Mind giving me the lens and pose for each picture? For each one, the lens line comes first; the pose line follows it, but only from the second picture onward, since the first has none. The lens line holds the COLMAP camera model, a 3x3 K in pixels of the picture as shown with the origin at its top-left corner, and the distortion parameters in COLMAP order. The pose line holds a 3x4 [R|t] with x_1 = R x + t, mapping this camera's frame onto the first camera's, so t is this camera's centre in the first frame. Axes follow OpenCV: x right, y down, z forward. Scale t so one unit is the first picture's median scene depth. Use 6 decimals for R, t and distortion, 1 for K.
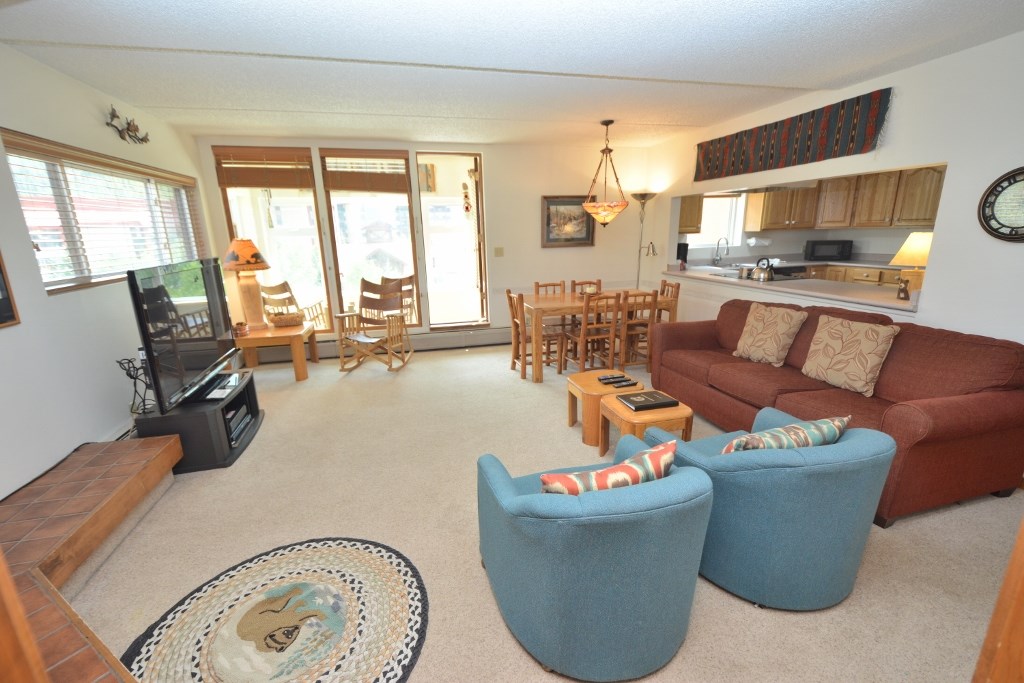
lens RADIAL K [[447.8, 0, 511.4], [0, 447.8, 353.8], [0, 0, 1]] dist [-0.001693, -0.001271]
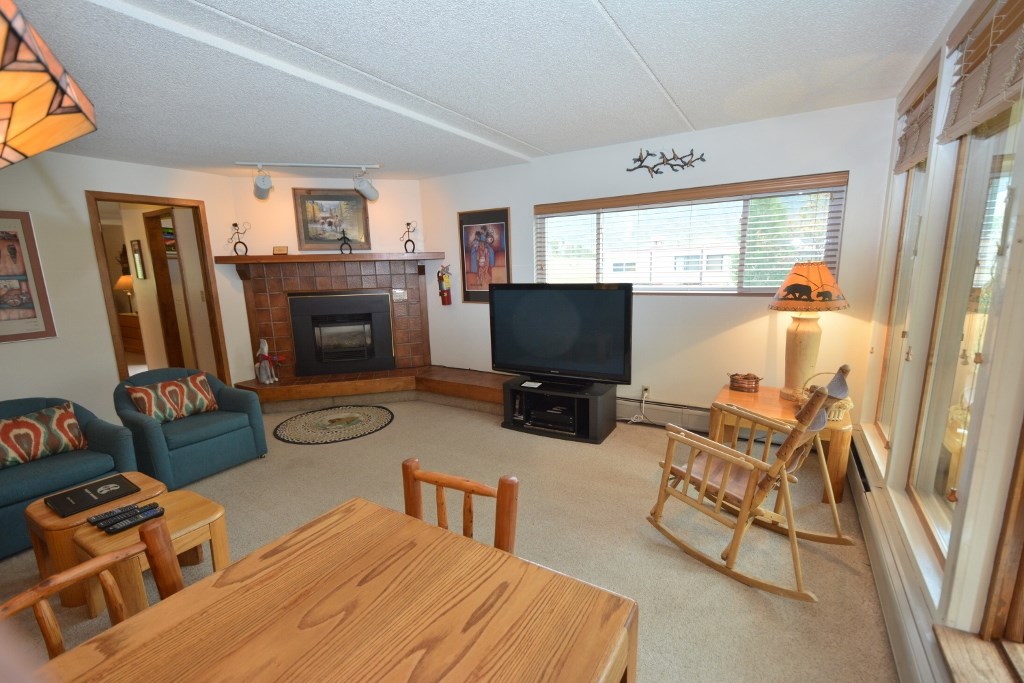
lens RADIAL K [[447.8, 0, 511.4], [0, 447.8, 353.8], [0, 0, 1]] dist [-0.001693, -0.001271]
pose [[-0.713590, 0.173801, -0.678663, 0.132421], [-0.149018, 0.908911, 0.389453, -0.260061], [0.684532, 0.379043, -0.622690, 0.928977]]
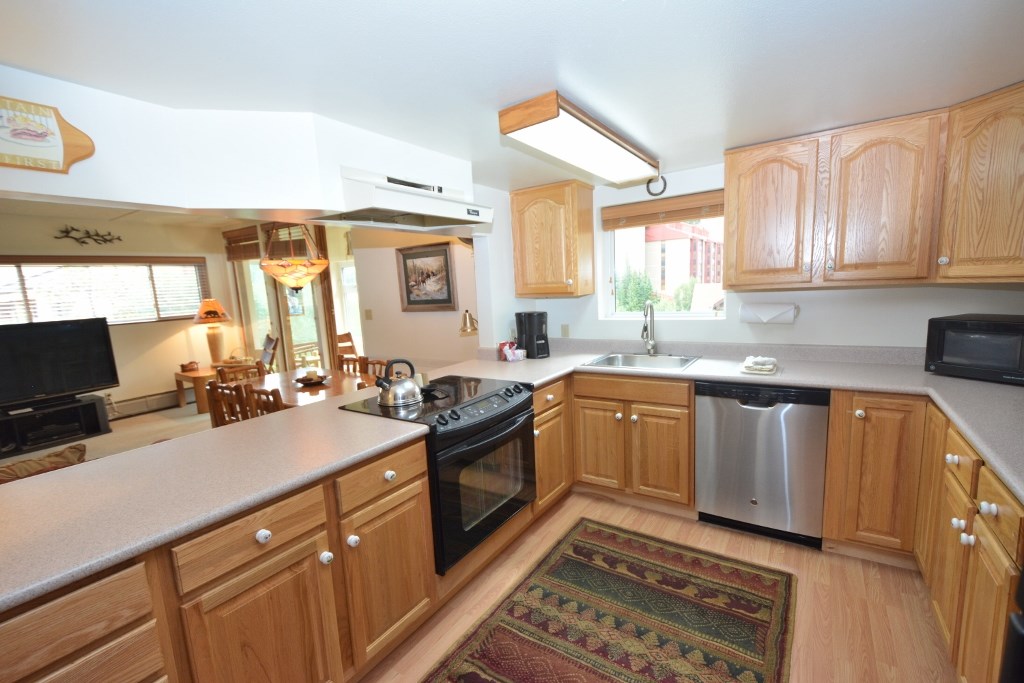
lens RADIAL K [[447.8, 0, 511.4], [0, 447.8, 353.8], [0, 0, 1]] dist [-0.001693, -0.001271]
pose [[0.671795, 0.105323, -0.733211, 0.797227], [-0.166280, 0.986020, -0.010714, -0.188284], [0.721832, 0.129116, 0.679917, 0.614870]]
